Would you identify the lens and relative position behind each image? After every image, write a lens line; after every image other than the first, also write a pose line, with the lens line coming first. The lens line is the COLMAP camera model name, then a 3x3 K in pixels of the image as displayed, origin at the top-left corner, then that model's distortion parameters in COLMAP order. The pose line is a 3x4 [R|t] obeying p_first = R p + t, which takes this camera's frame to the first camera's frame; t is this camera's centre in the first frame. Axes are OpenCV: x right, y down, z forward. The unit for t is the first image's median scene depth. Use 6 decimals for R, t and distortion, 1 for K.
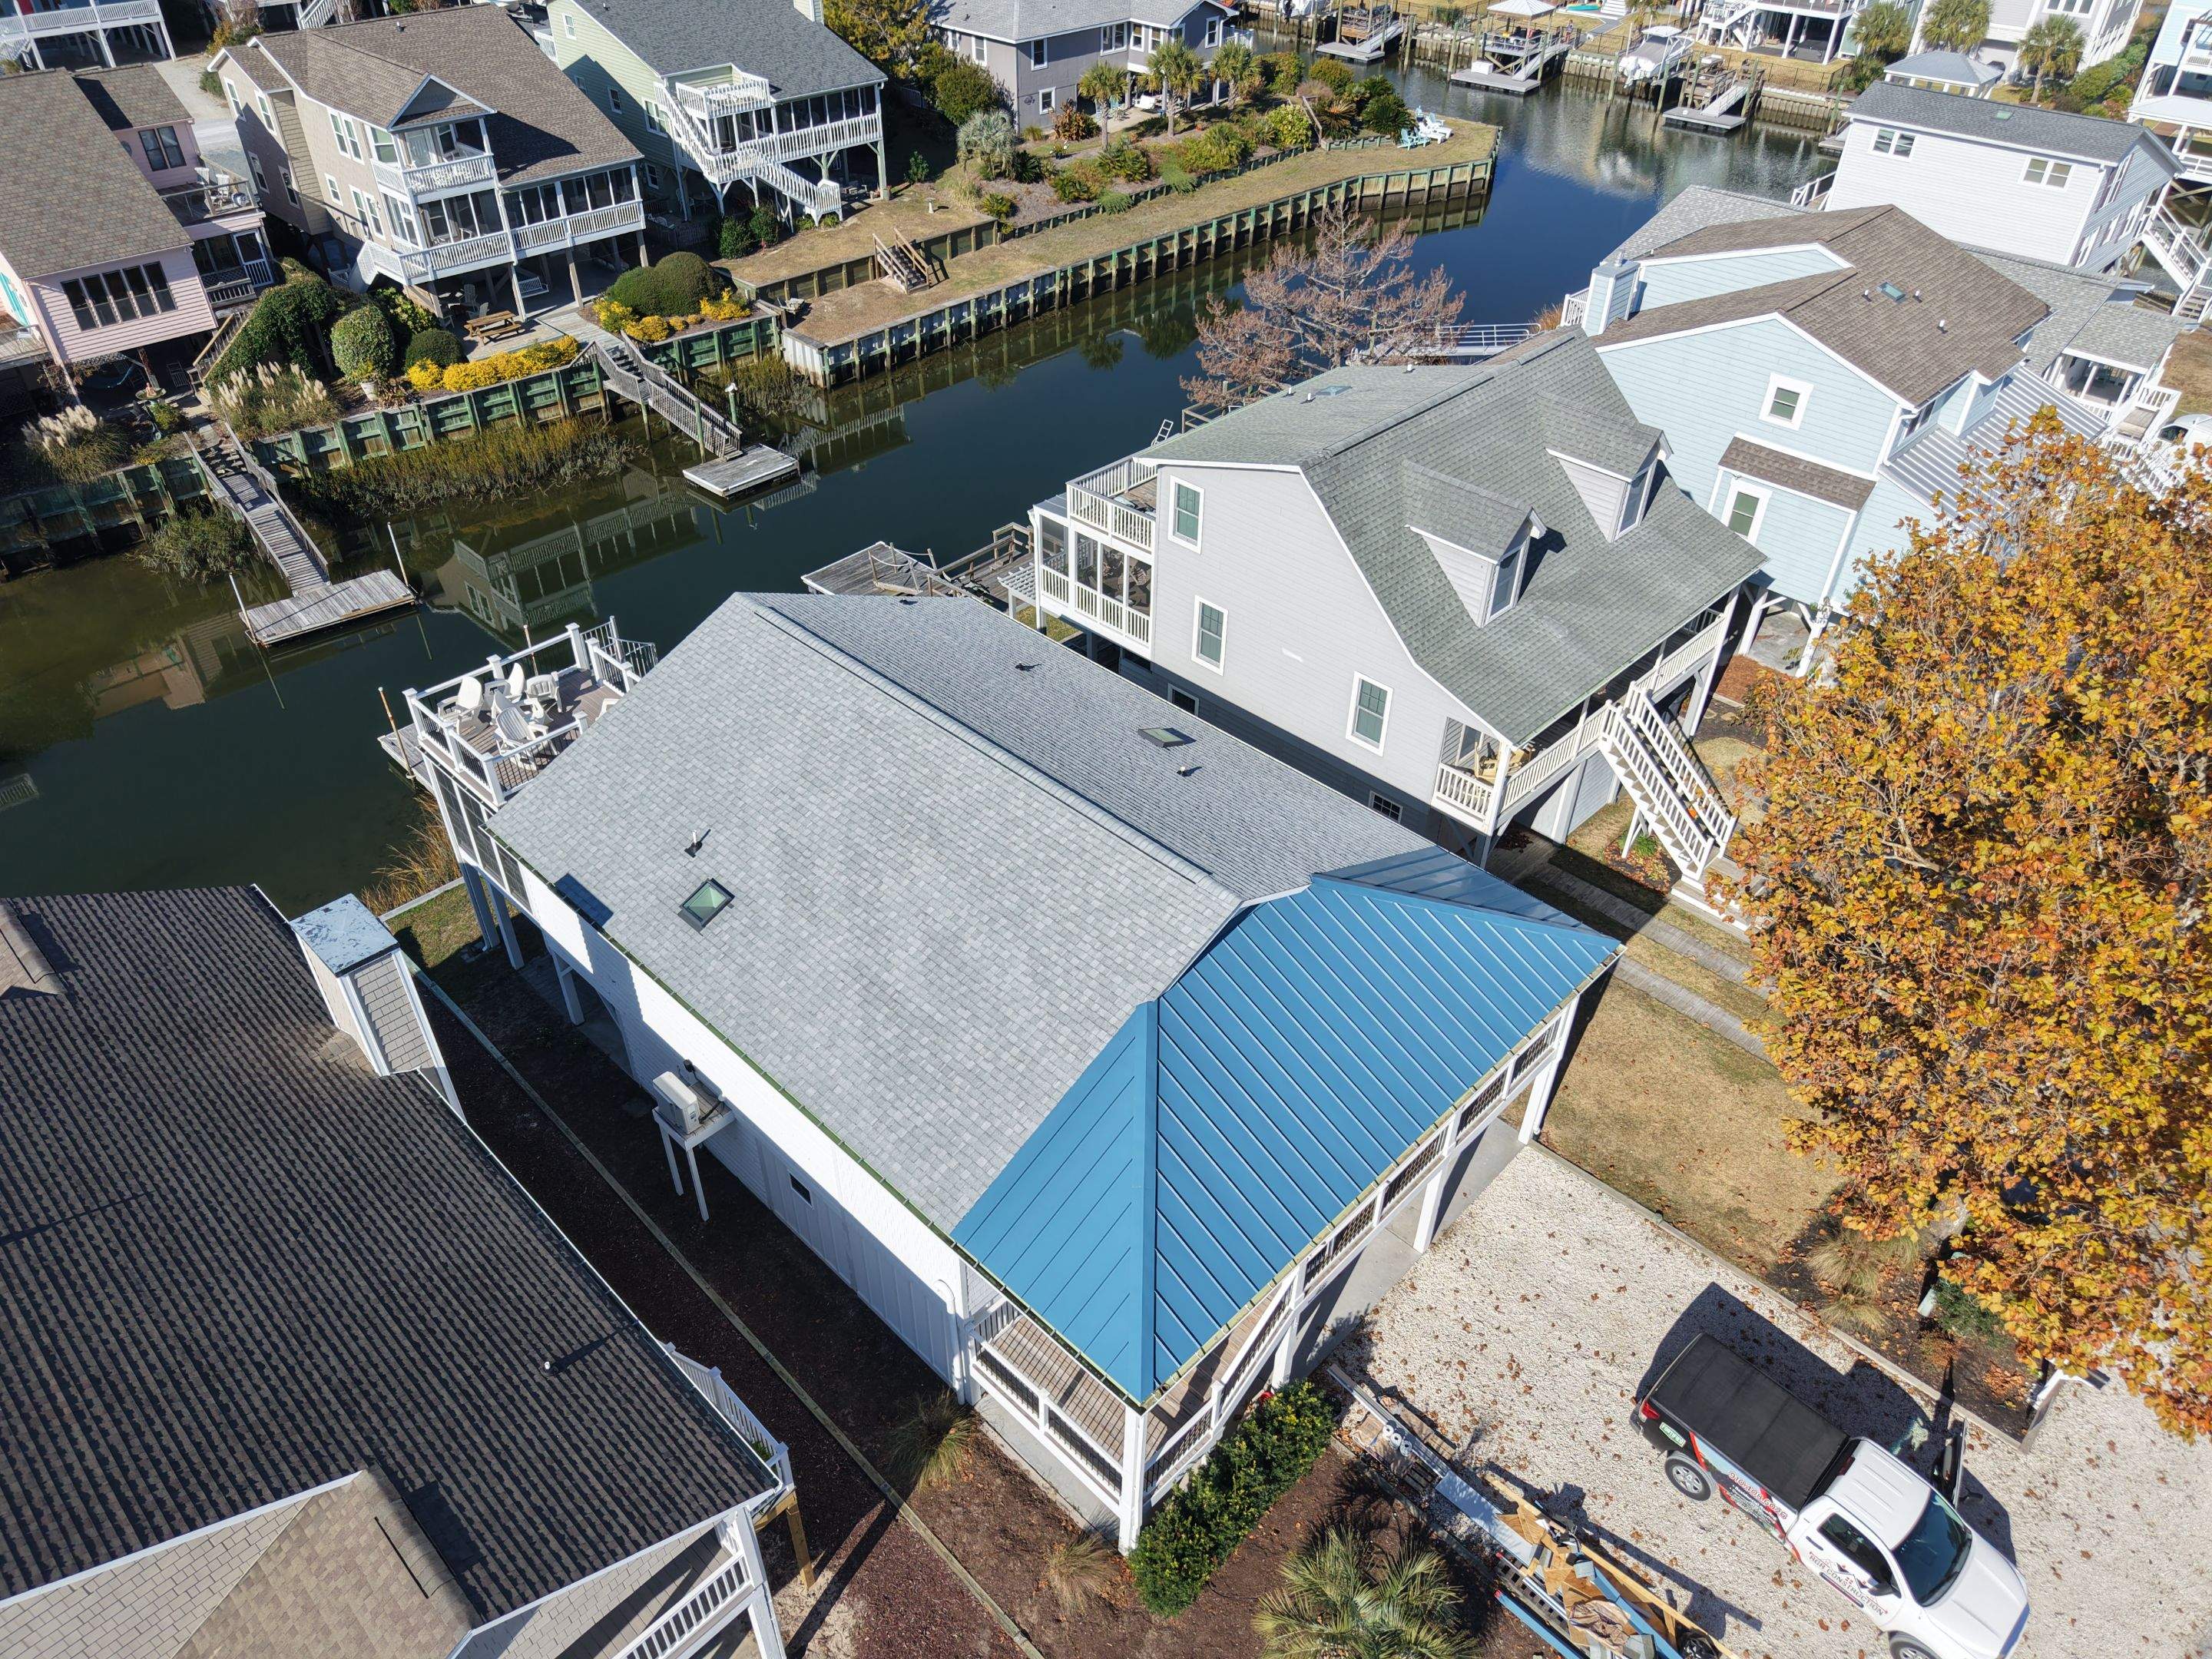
lens RADIAL K [[1494.7, 0, 1106.0], [0, 1494.7, 829.5], [0, 0, 1]] dist [0.025963, -0.018408]
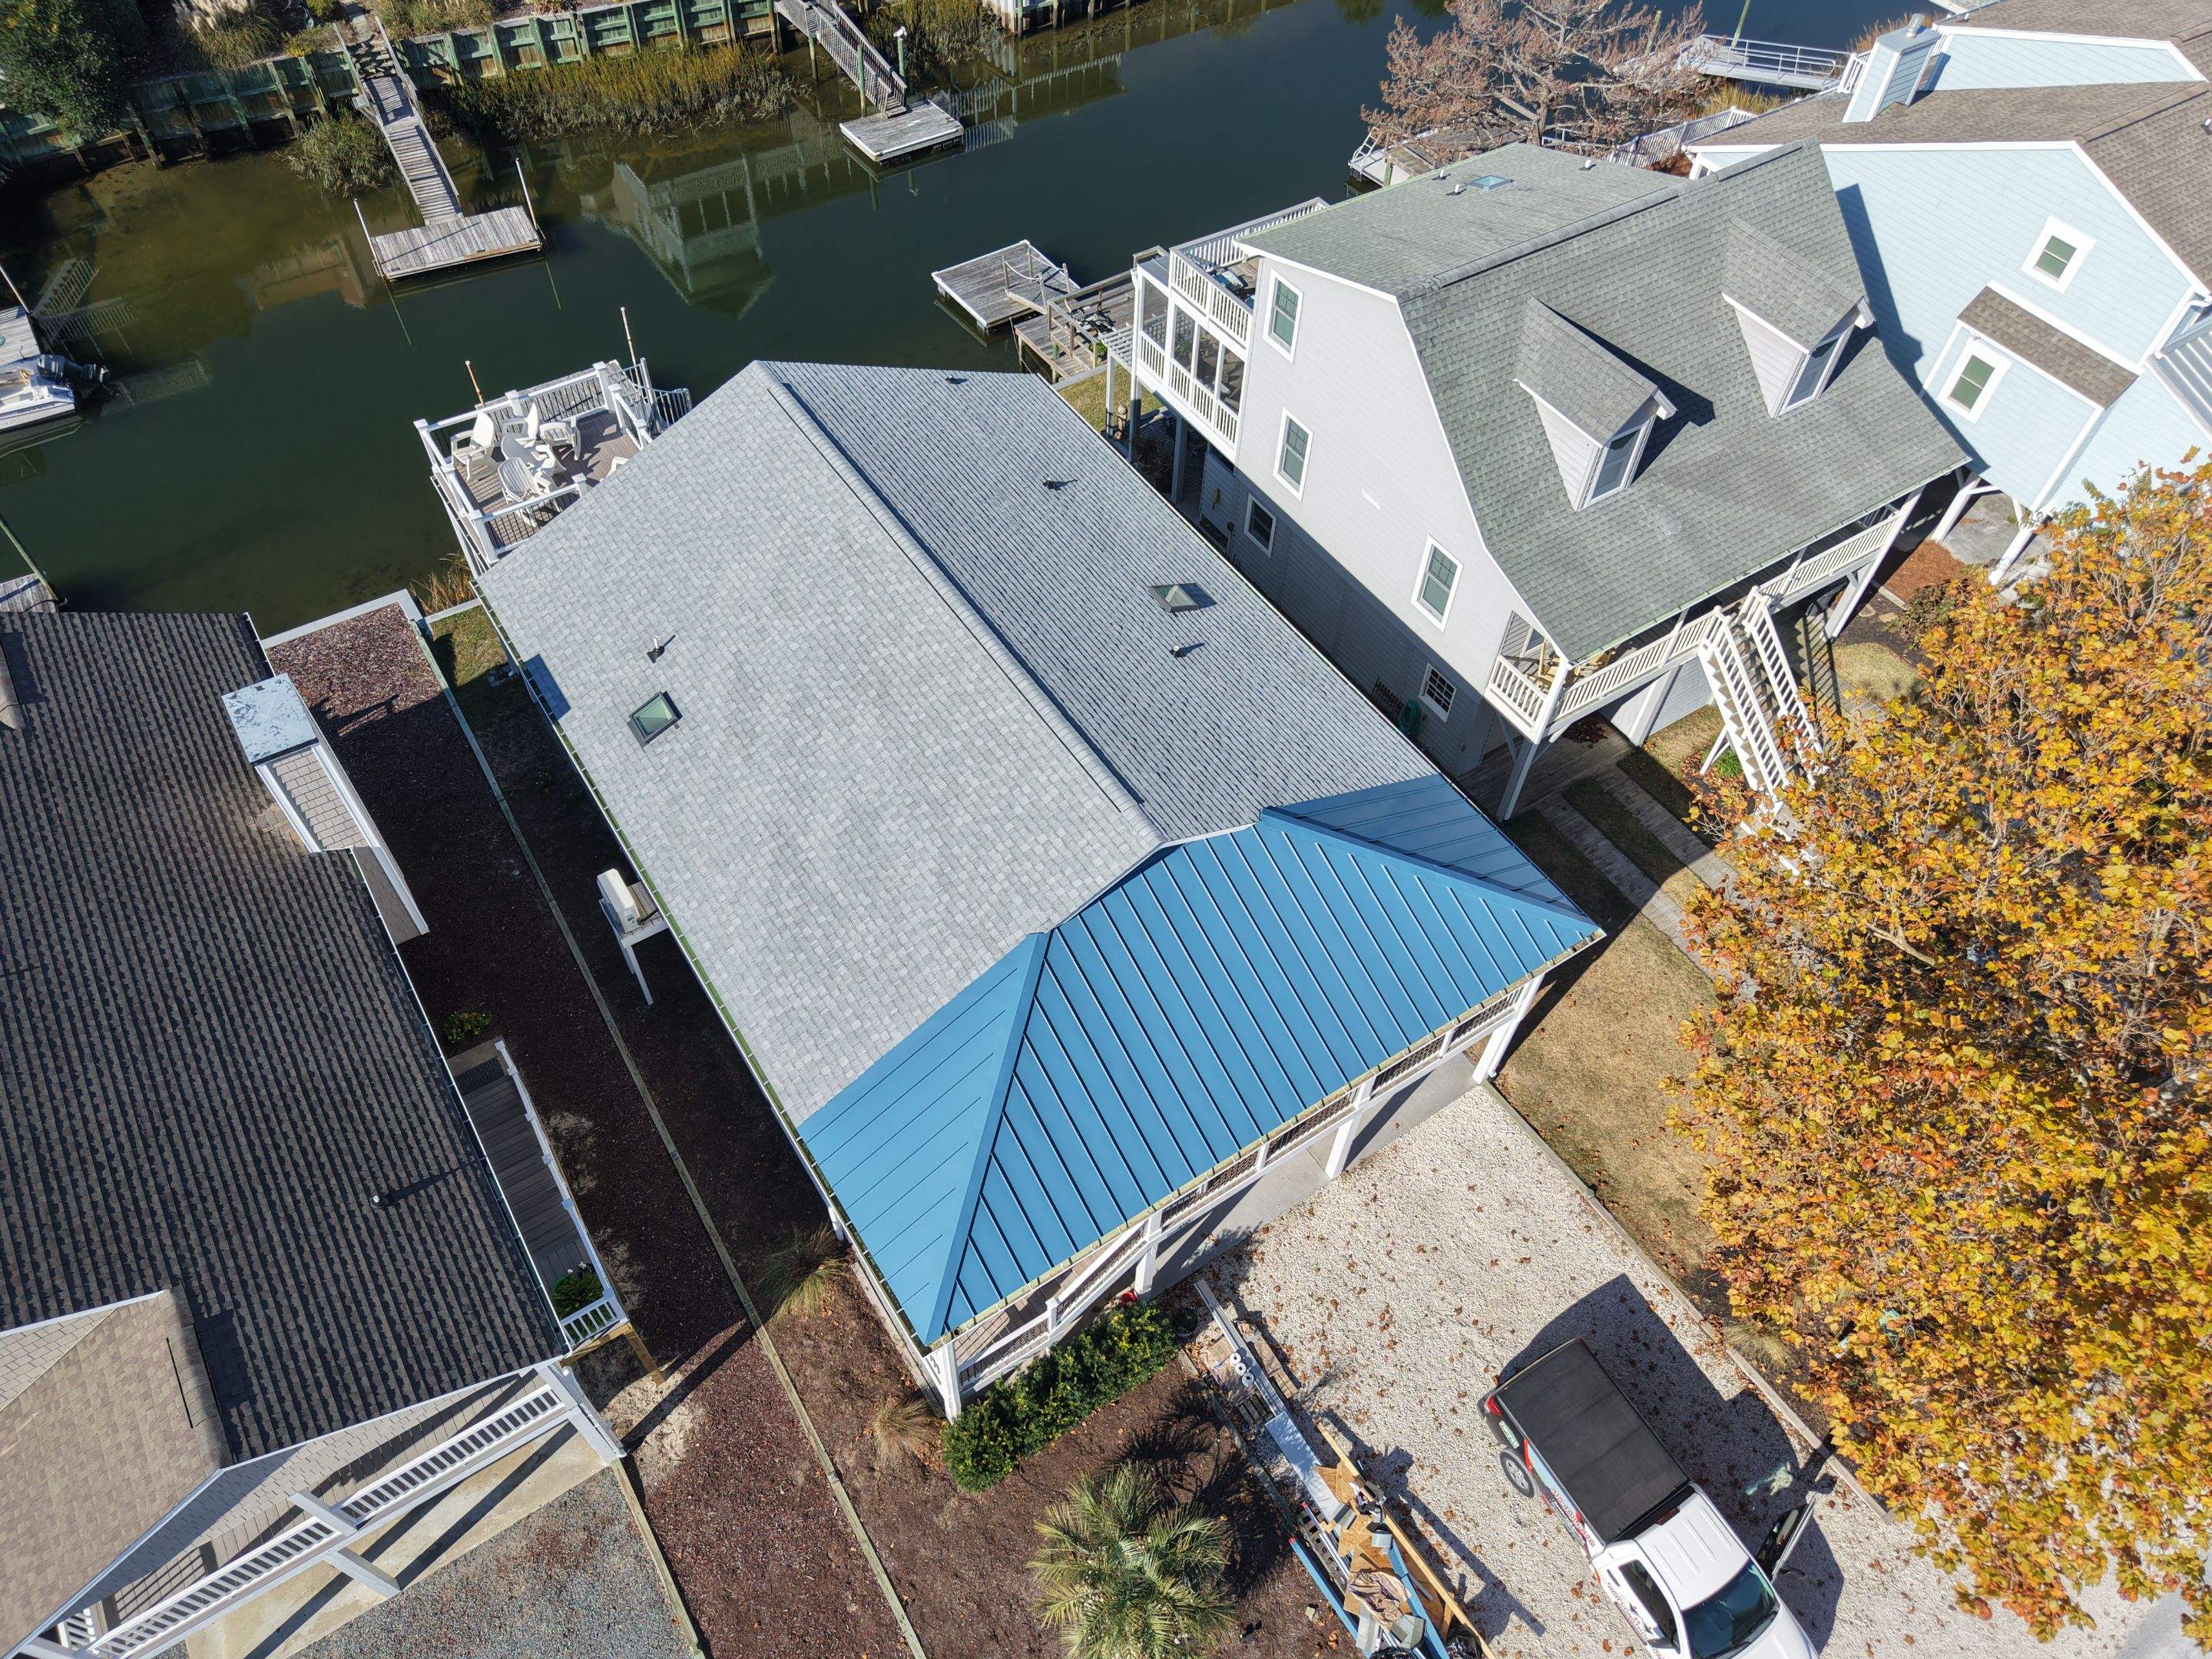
lens RADIAL K [[1494.7, 0, 1106.0], [0, 1494.7, 829.5], [0, 0, 1]] dist [0.025963, -0.018408]
pose [[0.976773, 0.179966, -0.116302, 0.141143], [-0.147973, 0.959093, 0.241338, -0.153879], [0.154977, -0.218523, 0.963447, 0.085019]]
